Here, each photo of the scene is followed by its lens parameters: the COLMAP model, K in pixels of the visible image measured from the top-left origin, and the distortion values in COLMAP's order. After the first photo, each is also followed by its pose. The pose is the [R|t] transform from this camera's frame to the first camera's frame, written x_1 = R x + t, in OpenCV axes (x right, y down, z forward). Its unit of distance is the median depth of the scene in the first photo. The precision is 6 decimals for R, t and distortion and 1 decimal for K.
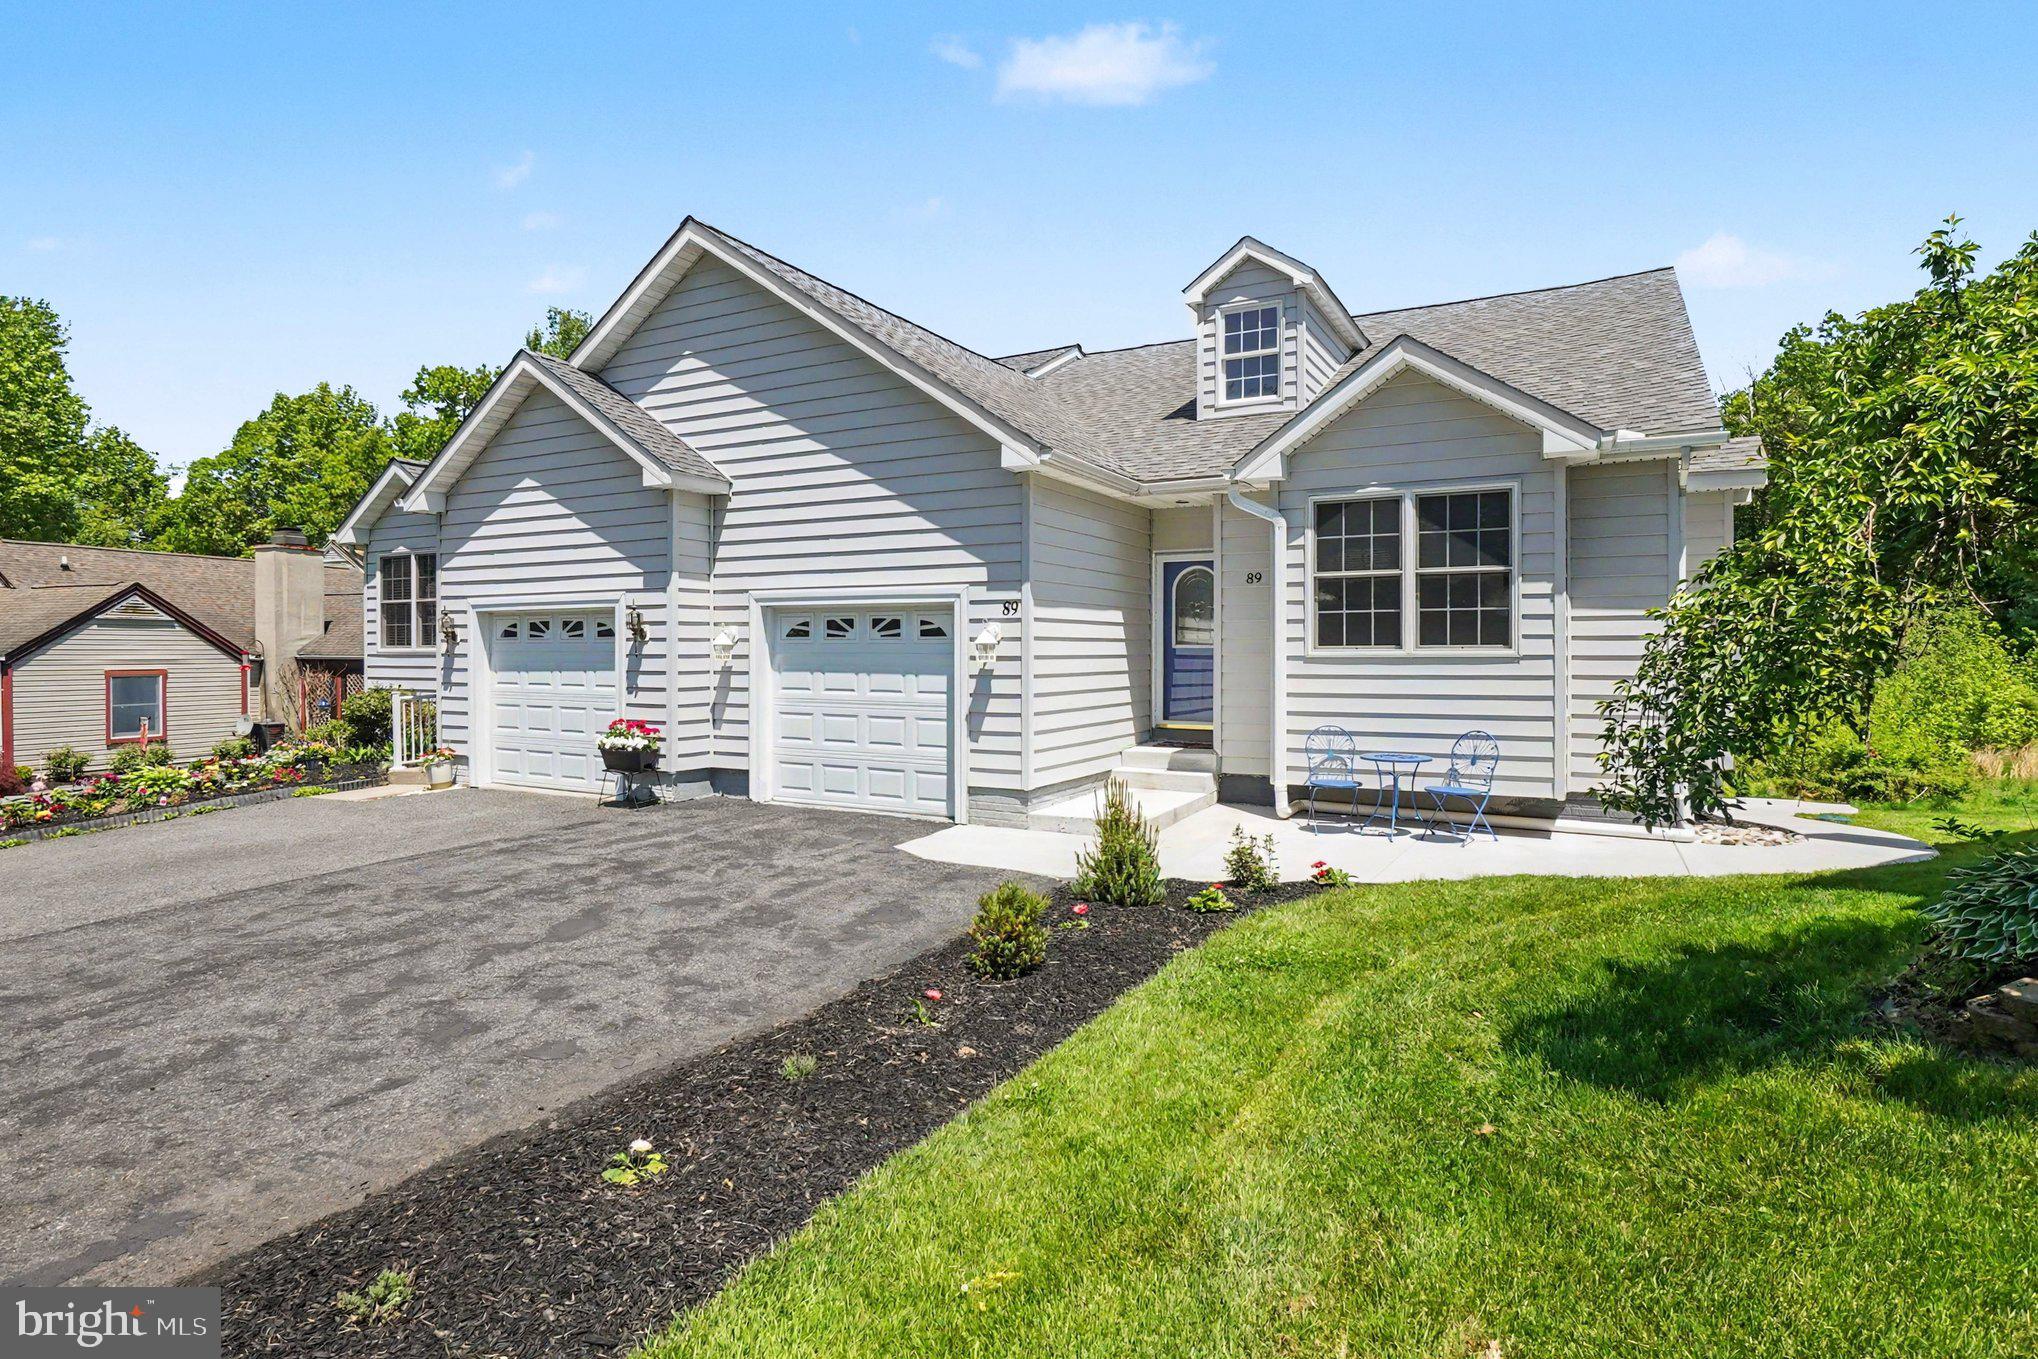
lens RADIAL K [[875.7, 0, 965.2], [0, 875.7, 655.5], [0, 0, 1]] dist [-0.001618, 0.000203]
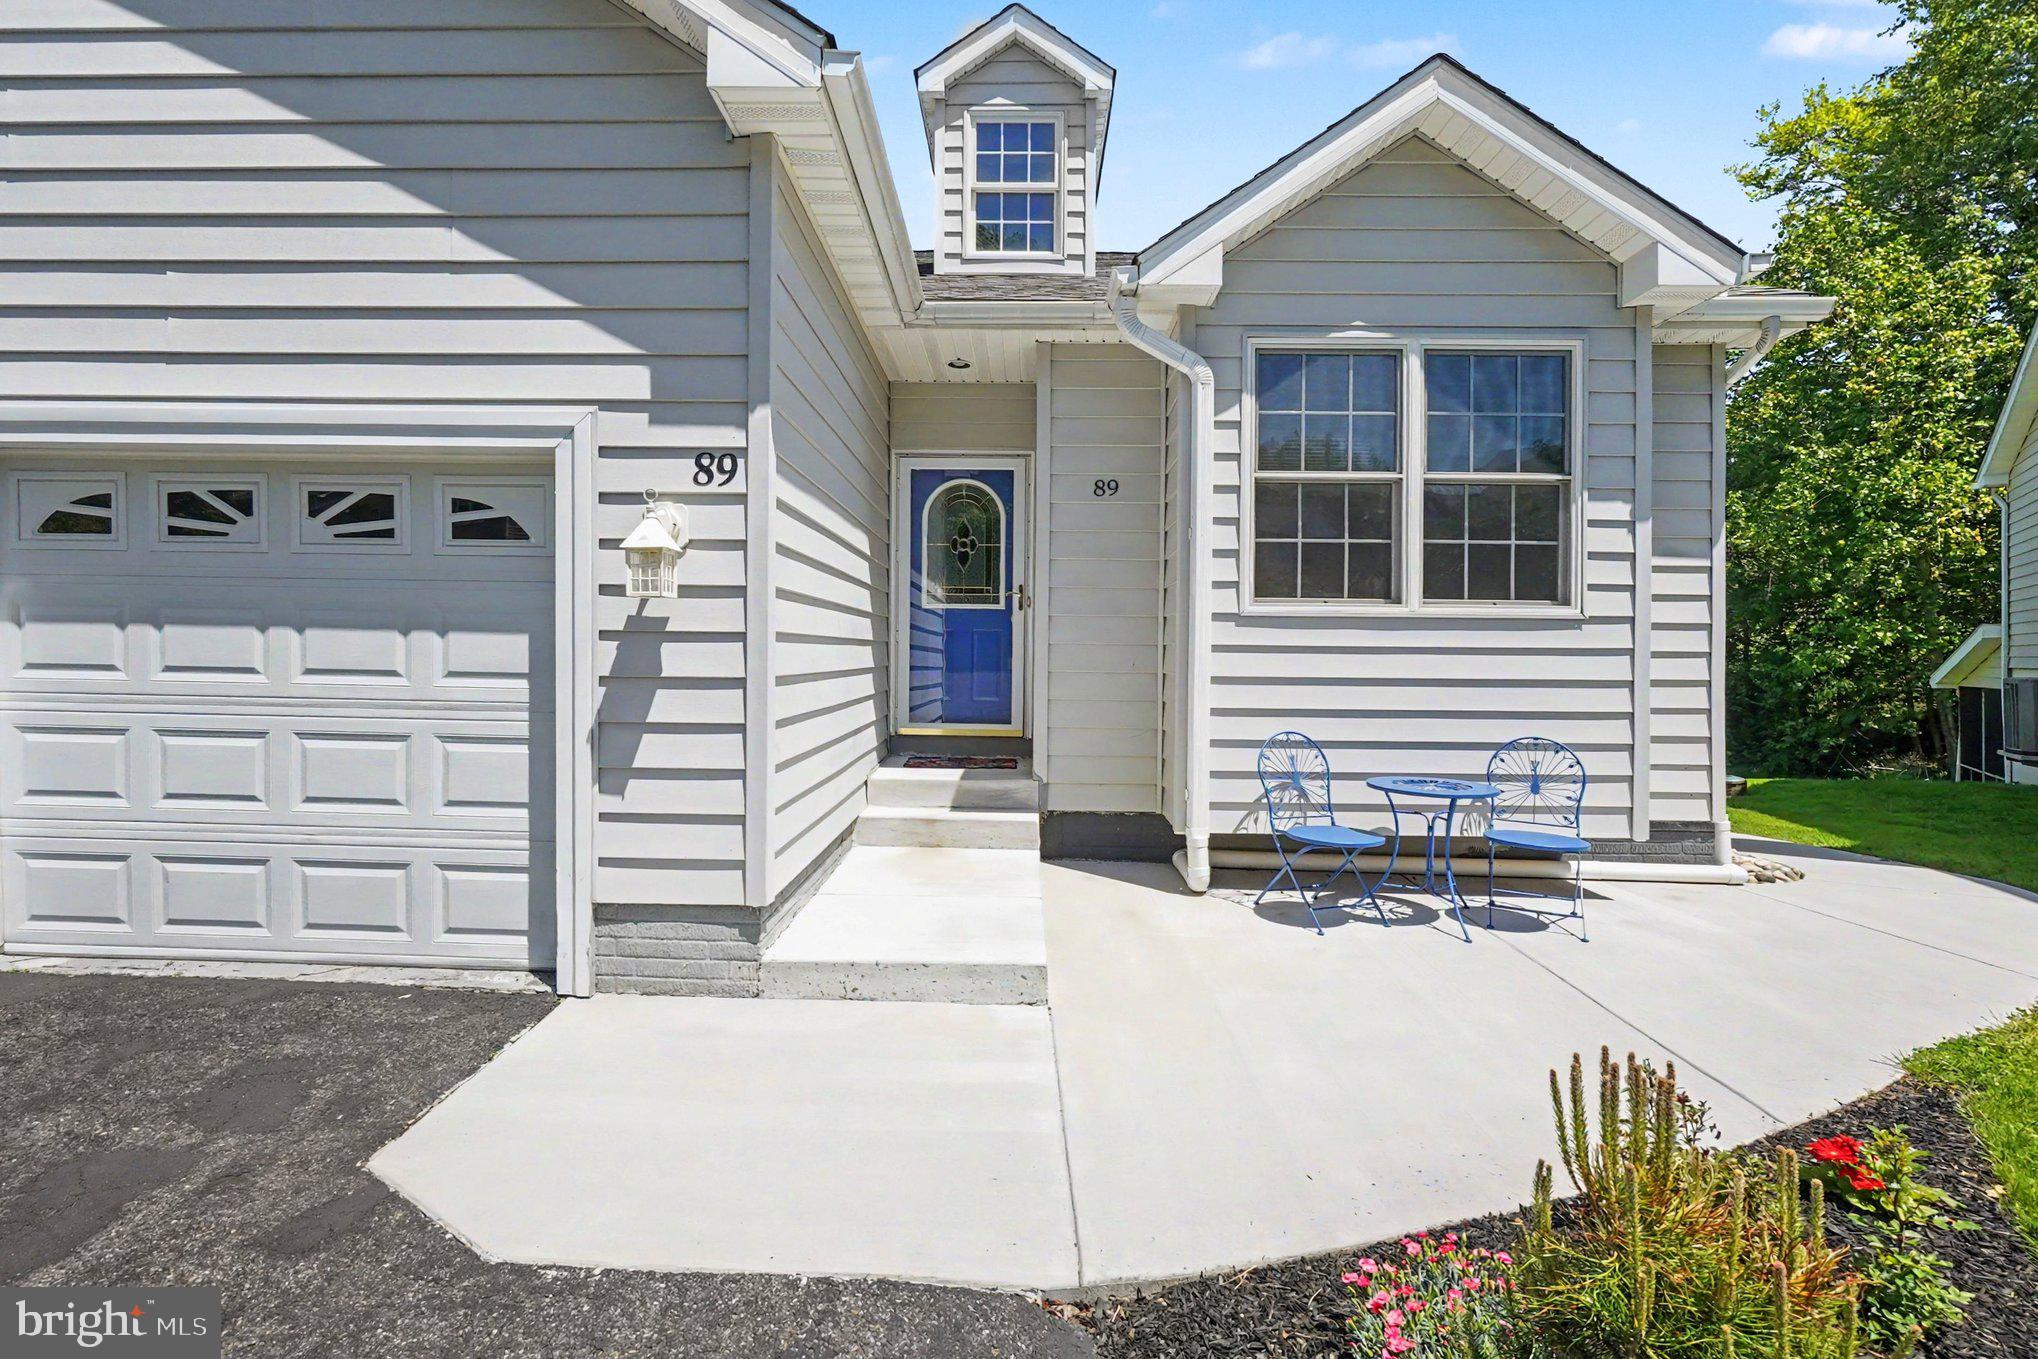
lens RADIAL K [[876.8, 0, 1016.4], [0, 876.8, 686.3], [0, 0, 1]] dist [-0.005366, 0.000187]
pose [[0.859558, -0.004136, 0.511022, -0.037298], [-0.020073, 0.998922, 0.041849, 0.027463], [-0.510644, -0.046229, 0.858548, 0.564069]]
